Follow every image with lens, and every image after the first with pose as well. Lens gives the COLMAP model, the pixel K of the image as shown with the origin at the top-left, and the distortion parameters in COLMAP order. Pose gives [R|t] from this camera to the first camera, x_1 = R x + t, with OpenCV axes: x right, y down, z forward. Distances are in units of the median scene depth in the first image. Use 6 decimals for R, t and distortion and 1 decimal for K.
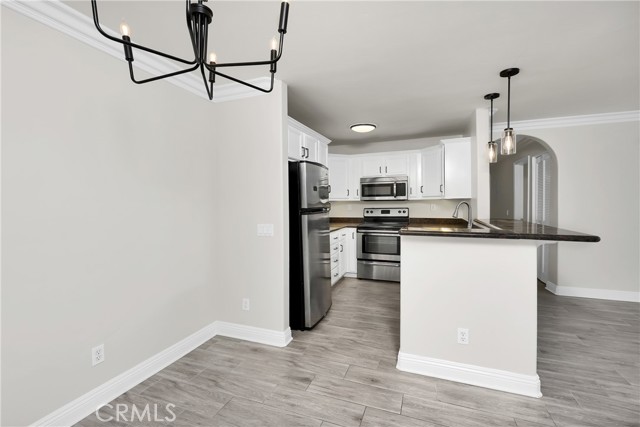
lens RADIAL K [[275.6, 0, 319.3], [0, 275.6, 202.5], [0, 0, 1]] dist [-0.001374, 0.000133]
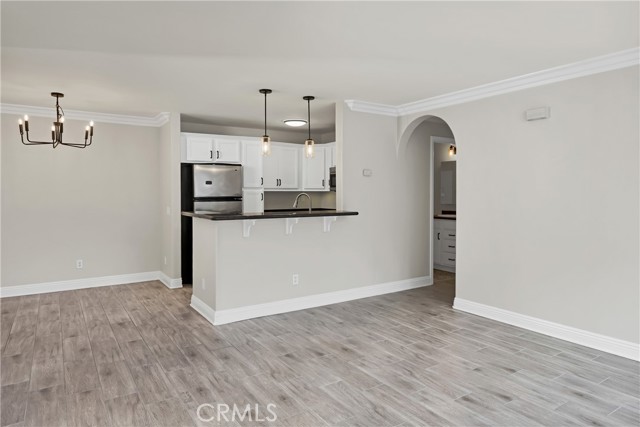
lens RADIAL K [[390.8, 0, 315.9], [0, 390.8, 201.2], [0, 0, 1]] dist [-0.004610, -0.000889]
pose [[0.820171, 0.025572, -0.571547, 1.622468], [-0.011369, 0.999532, 0.028405, -0.022426], [0.572006, -0.016799, 0.820077, -0.277257]]
